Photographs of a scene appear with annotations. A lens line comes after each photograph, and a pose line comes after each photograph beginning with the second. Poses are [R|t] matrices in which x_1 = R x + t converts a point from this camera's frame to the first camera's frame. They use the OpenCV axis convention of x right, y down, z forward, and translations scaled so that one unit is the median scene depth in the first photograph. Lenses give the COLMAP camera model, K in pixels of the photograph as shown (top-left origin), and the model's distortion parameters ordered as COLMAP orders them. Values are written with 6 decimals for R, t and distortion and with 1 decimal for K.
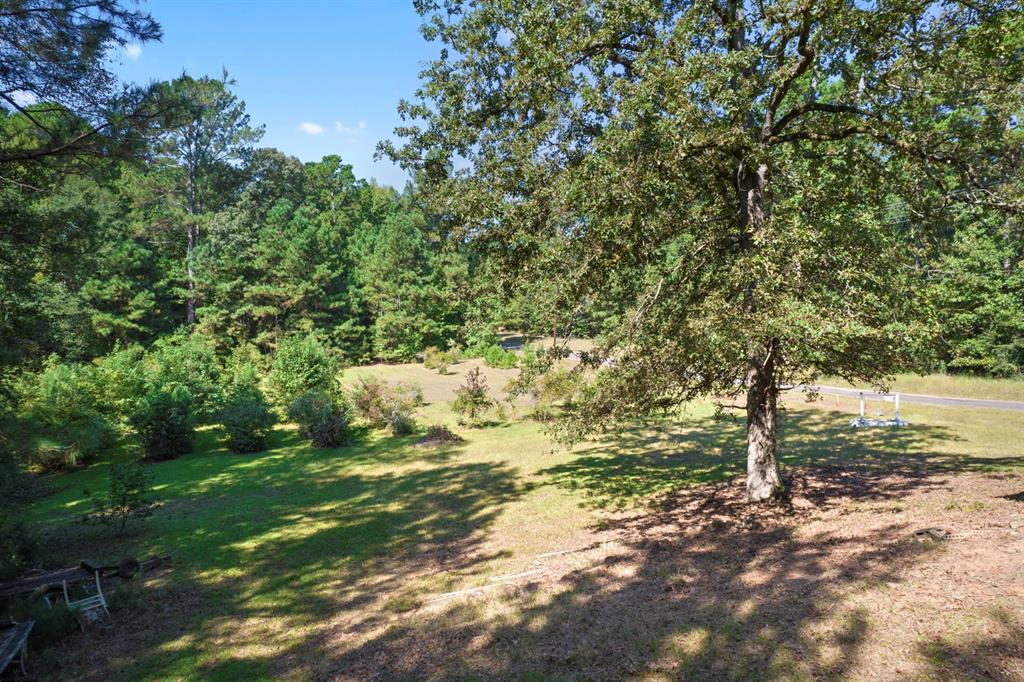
lens RADIAL K [[656.5, 0, 511.6], [0, 656.5, 348.6], [0, 0, 1]] dist [-0.056243, 0.052761]
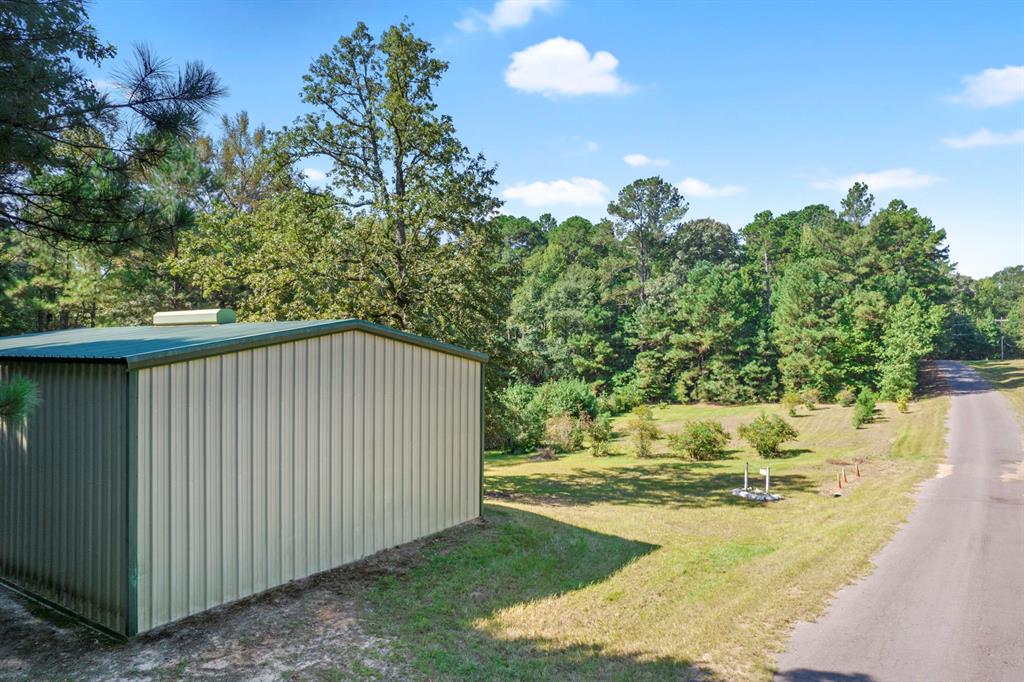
lens RADIAL K [[656.5, 0, 520.7], [0, 656.5, 359.0], [0, 0, 1]] dist [-0.056243, 0.052761]
pose [[0.557625, 0.003665, -0.830085, 0.460493], [-0.019809, 0.999764, -0.008893, -0.030837], [0.829856, 0.021402, 0.557566, 0.052420]]
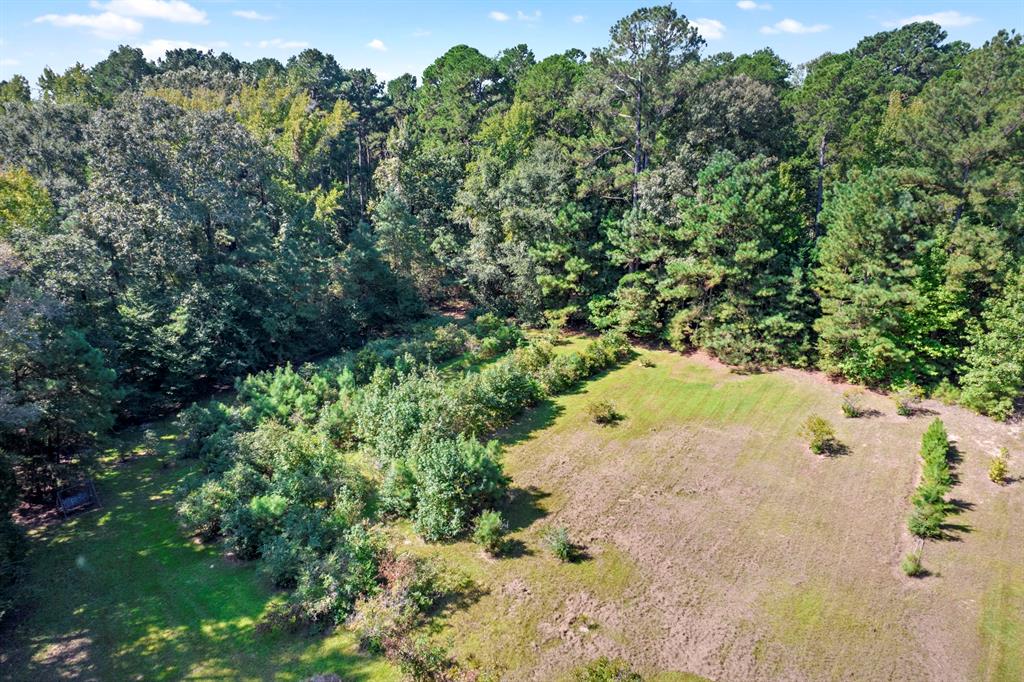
lens RADIAL K [[656.5, 0, 515.1], [0, 656.5, 348.4], [0, 0, 1]] dist [-0.056243, 0.052761]
pose [[0.486694, 0.283570, -0.826267, 0.249856], [-0.020888, 0.949355, 0.313509, -0.243732], [0.873323, -0.135324, 0.467969, 0.369910]]
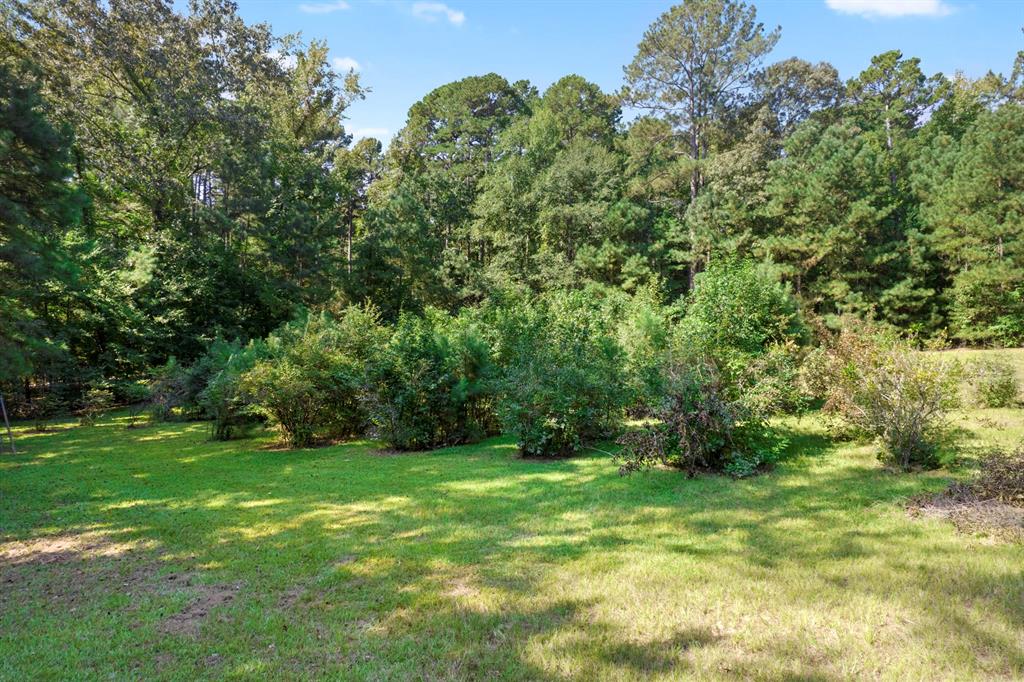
lens RADIAL K [[656.5, 0, 517.8], [0, 656.5, 342.0], [0, 0, 1]] dist [-0.056243, 0.052761]
pose [[0.665195, 0.007721, -0.746629, -0.019000], [-0.018495, 0.999810, -0.006139, 0.031297], [0.746440, 0.017893, 0.665212, 0.272563]]
